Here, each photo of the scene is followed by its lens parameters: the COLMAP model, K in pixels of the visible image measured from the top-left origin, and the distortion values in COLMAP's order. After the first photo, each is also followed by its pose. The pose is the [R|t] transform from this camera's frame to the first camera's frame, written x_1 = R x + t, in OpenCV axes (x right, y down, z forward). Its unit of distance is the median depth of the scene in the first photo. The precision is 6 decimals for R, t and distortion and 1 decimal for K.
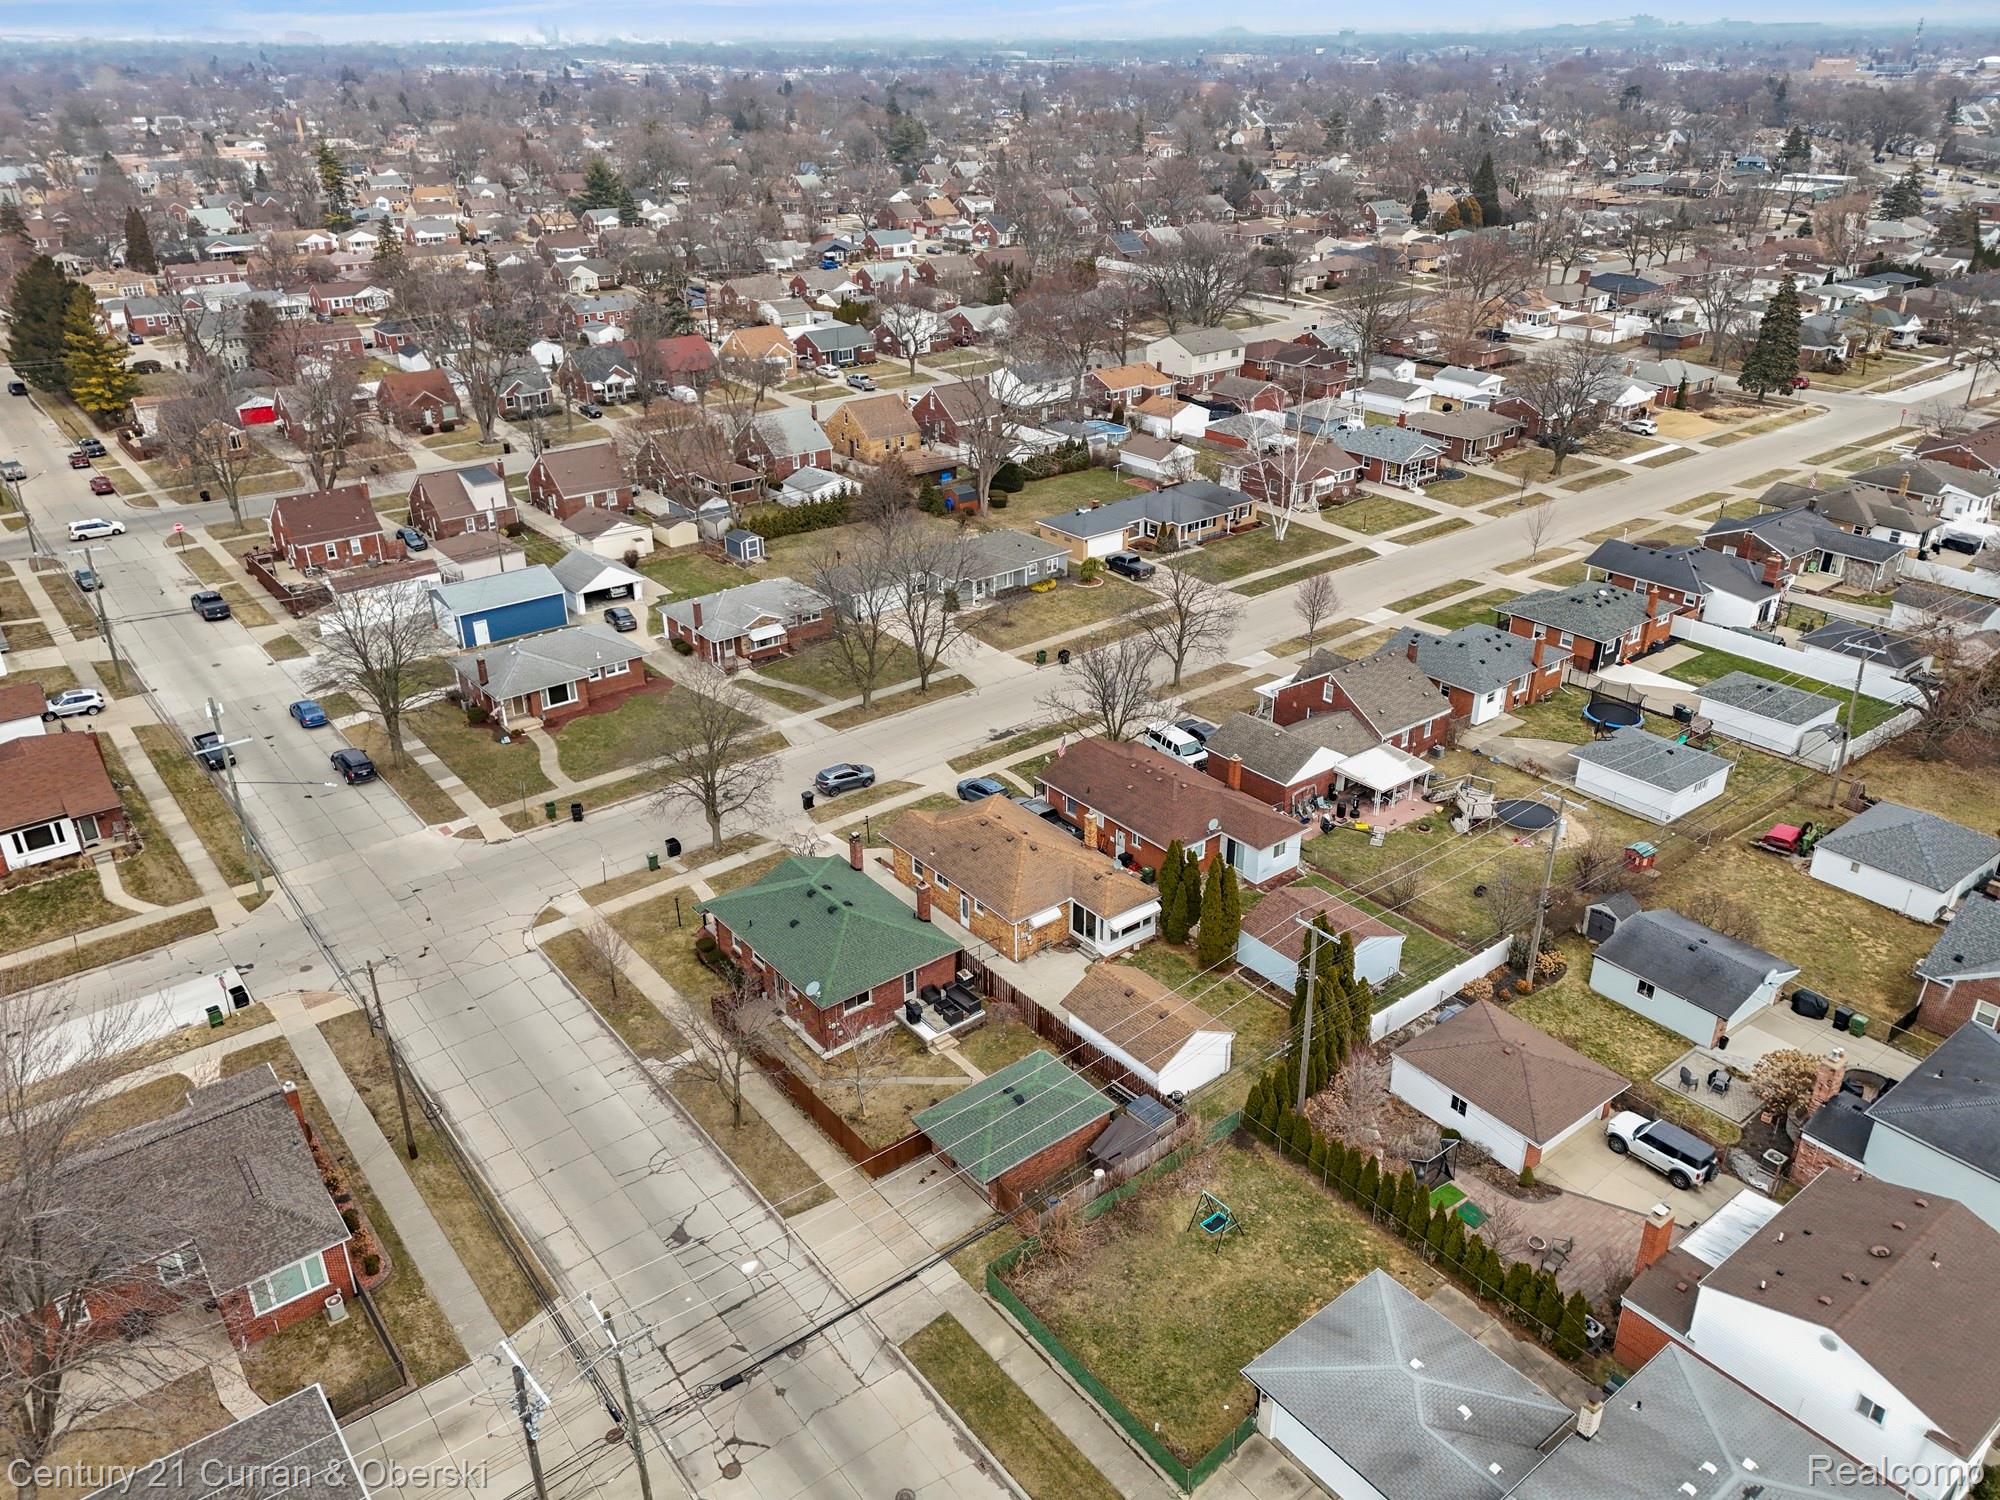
lens RADIAL K [[1454.5, 0, 1003.0], [0, 1454.5, 739.6], [0, 0, 1]] dist [0.096234, -0.112227]
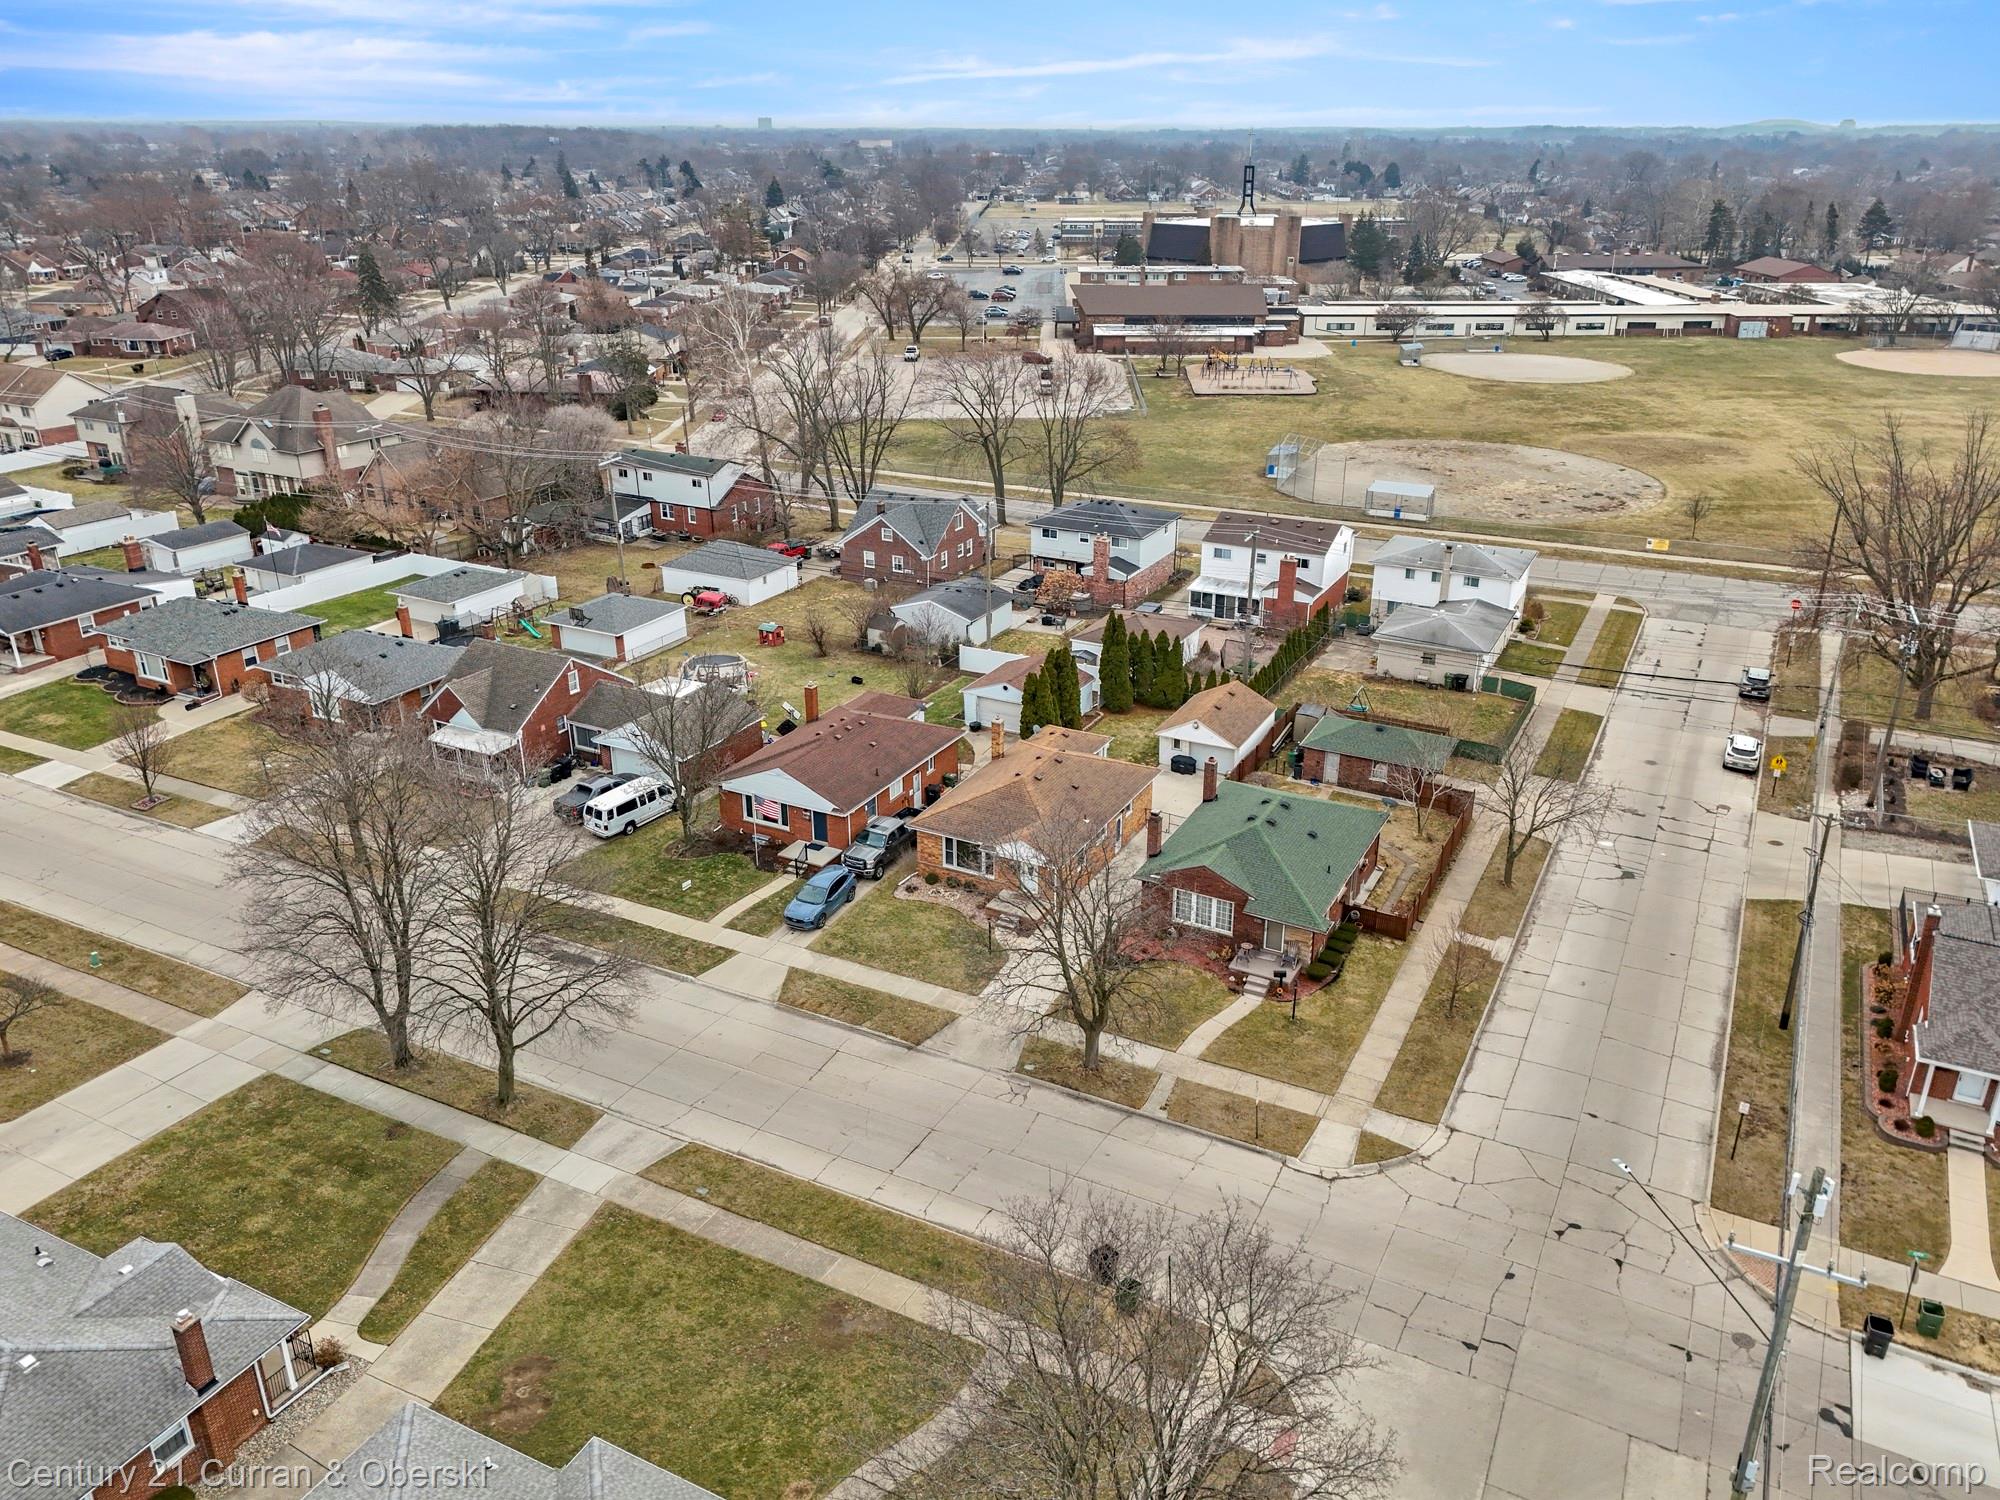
lens RADIAL K [[1454.5, 0, 1003.0], [0, 1454.5, 739.6], [0, 0, 1]] dist [0.096234, -0.112227]
pose [[-0.407580, -0.348135, 0.844204, -0.620782], [0.392739, 0.767779, 0.506233, -0.347406], [-0.824399, 0.537882, -0.176205, 0.991947]]
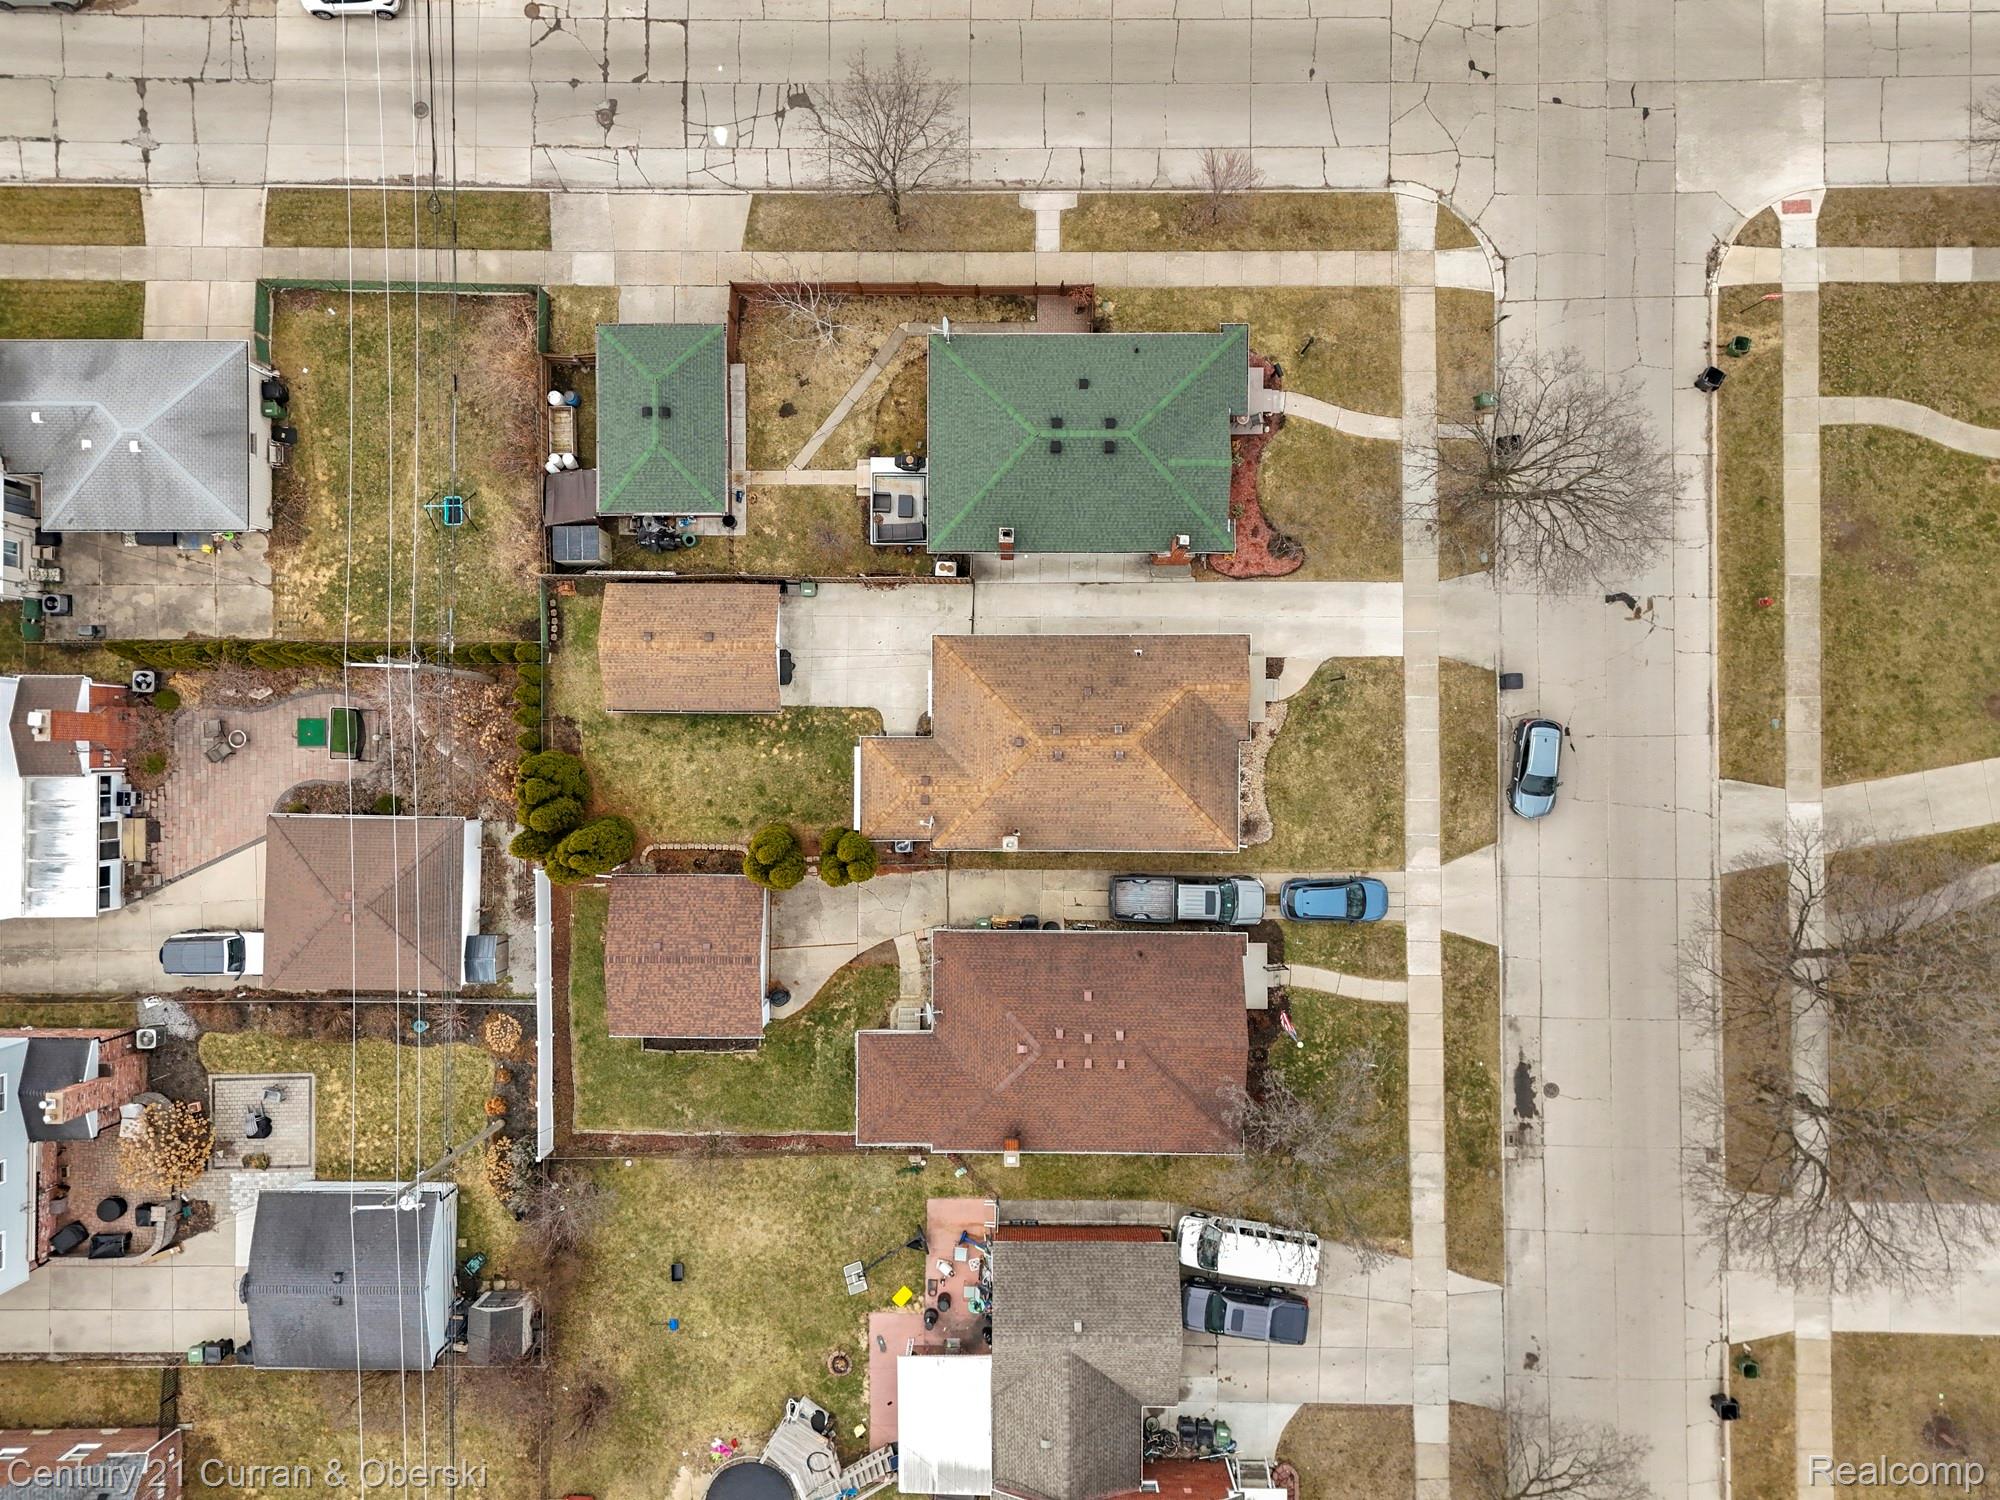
lens RADIAL K [[1456.6, 0, 1000.0], [0, 1456.6, 750.0], [0, 0, 1]] dist [0.069606, -0.057124]
pose [[-0.622916, 0.782194, 0.012135, 0.017682], [-0.322349, -0.270781, 0.907066, -0.462348], [0.712788, 0.561114, 0.420814, 0.584650]]
